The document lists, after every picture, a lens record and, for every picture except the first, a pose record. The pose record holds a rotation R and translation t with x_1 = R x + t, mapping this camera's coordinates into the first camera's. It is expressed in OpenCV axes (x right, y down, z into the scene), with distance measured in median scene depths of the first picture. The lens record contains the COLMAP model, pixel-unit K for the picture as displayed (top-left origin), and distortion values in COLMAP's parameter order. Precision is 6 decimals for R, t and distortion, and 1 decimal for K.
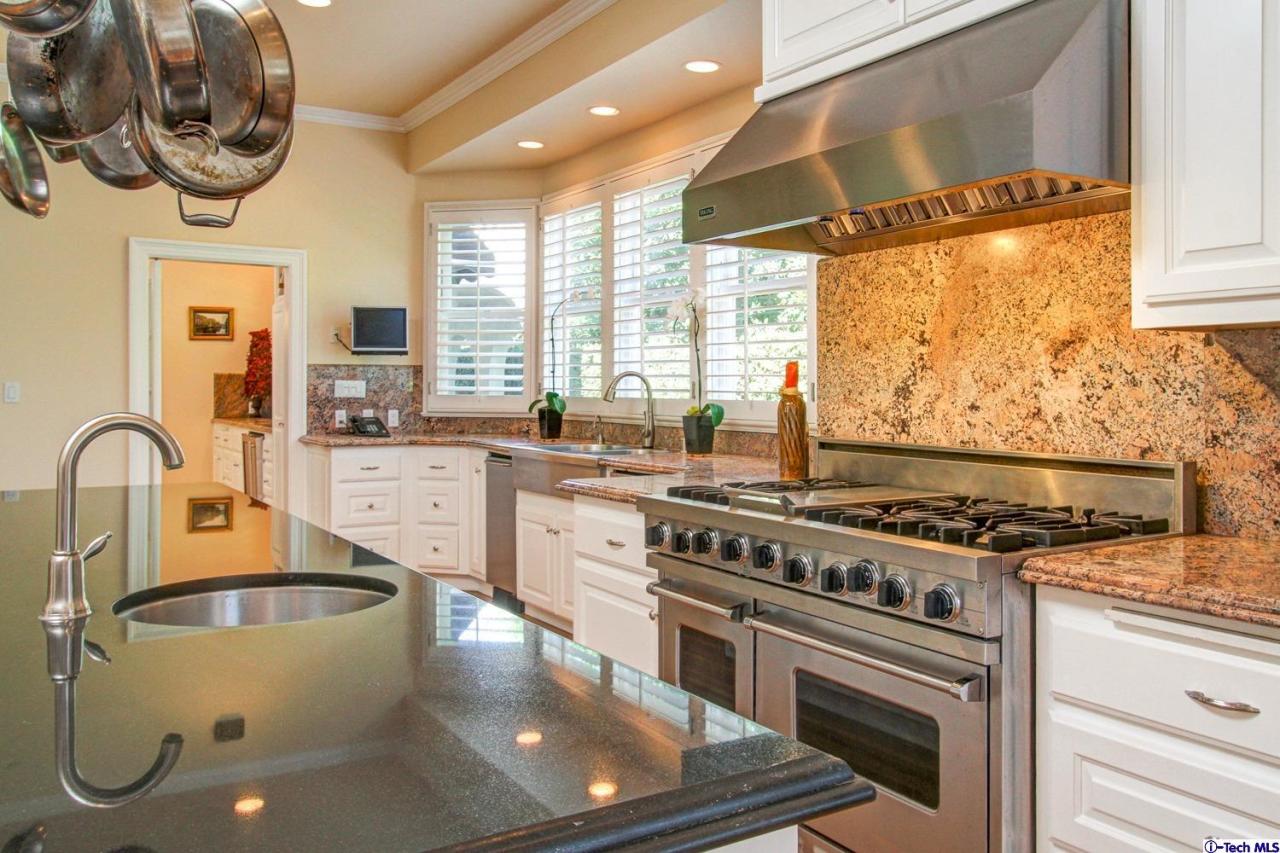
lens RADIAL K [[1055.9, 0, 644.2], [0, 1055.9, 374.1], [0, 0, 1]] dist [0.000763, 0.004154]
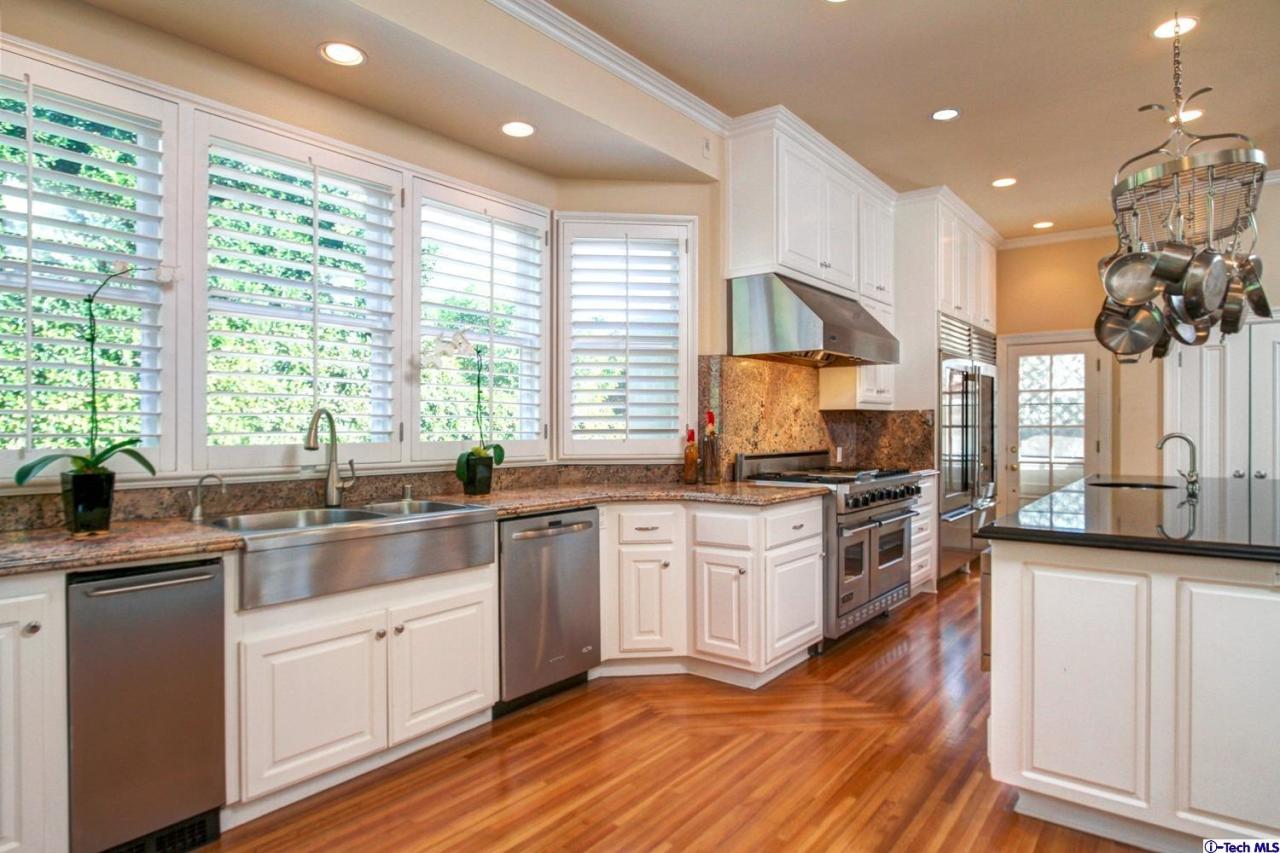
lens RADIAL K [[738.1, 0, 645.5], [0, 738.1, 430.7], [0, 0, 1]] dist [0.001026, 0.001566]
pose [[-0.367603, -0.004272, 0.929973, -0.503443], [-0.007483, 0.999971, 0.001635, 0.009541], [-0.929953, -0.006358, -0.367624, 0.845468]]
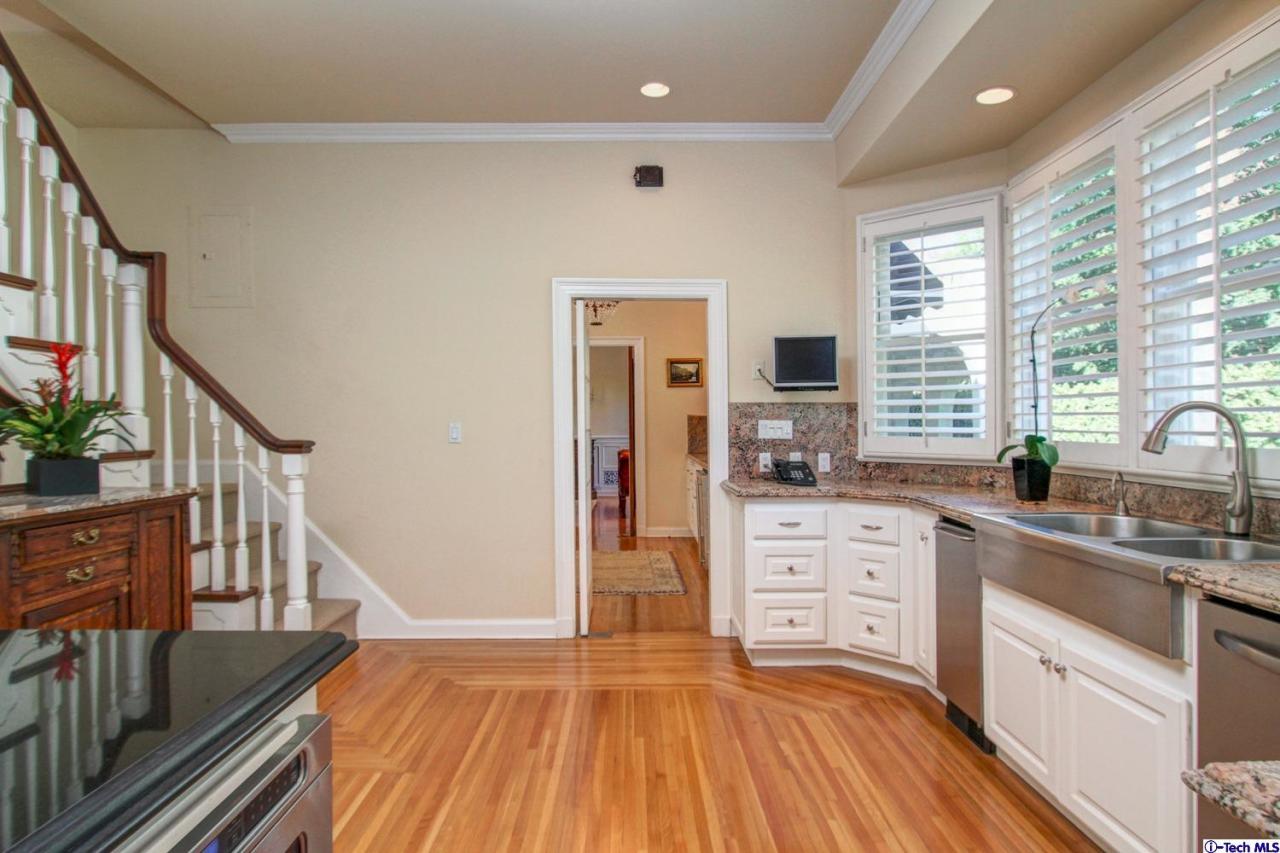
lens RADIAL K [[738.1, 0, 641.4], [0, 738.1, 420.5], [0, 0, 1]] dist [0.001026, 0.001566]
pose [[0.863625, -0.005008, -0.504110, -0.062663], [0.007583, 0.999967, 0.003056, 0.003703], [0.504078, -0.006462, 0.863634, 0.422798]]
